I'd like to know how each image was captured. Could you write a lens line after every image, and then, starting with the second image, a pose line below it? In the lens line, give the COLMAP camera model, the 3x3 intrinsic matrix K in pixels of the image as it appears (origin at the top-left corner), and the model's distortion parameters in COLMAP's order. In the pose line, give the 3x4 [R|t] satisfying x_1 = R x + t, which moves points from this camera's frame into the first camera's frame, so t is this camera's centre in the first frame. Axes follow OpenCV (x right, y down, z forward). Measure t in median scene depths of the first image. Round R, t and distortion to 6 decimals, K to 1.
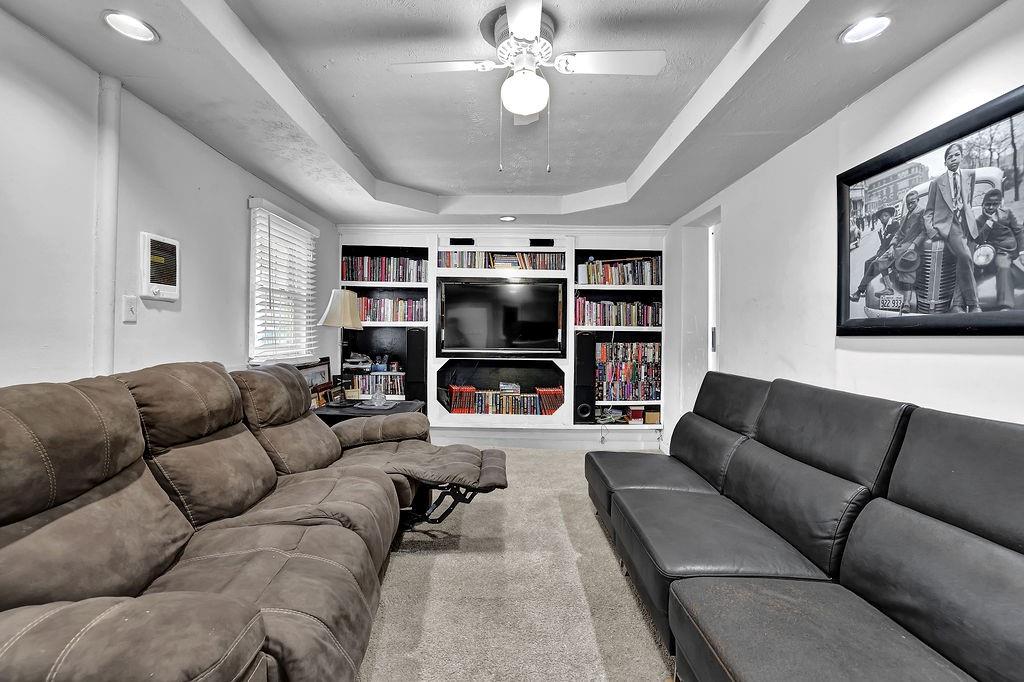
lens RADIAL K [[460.4, 0, 514.9], [0, 460.4, 332.7], [0, 0, 1]] dist [-0.039580, 0.013578]
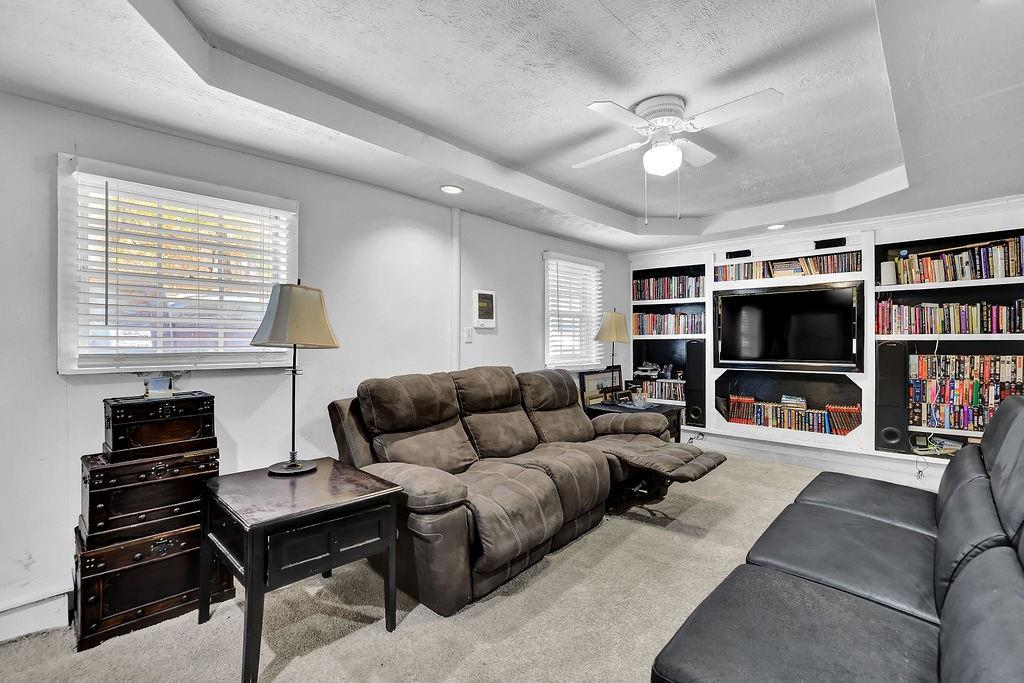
lens RADIAL K [[460.4, 0, 507.1], [0, 460.4, 342.2], [0, 0, 1]] dist [-0.039580, 0.013578]
pose [[0.716544, -0.011235, -0.697451, 0.500354], [0.012782, 0.999914, -0.002975, -0.016967], [0.697424, -0.006783, 0.716626, -0.175570]]
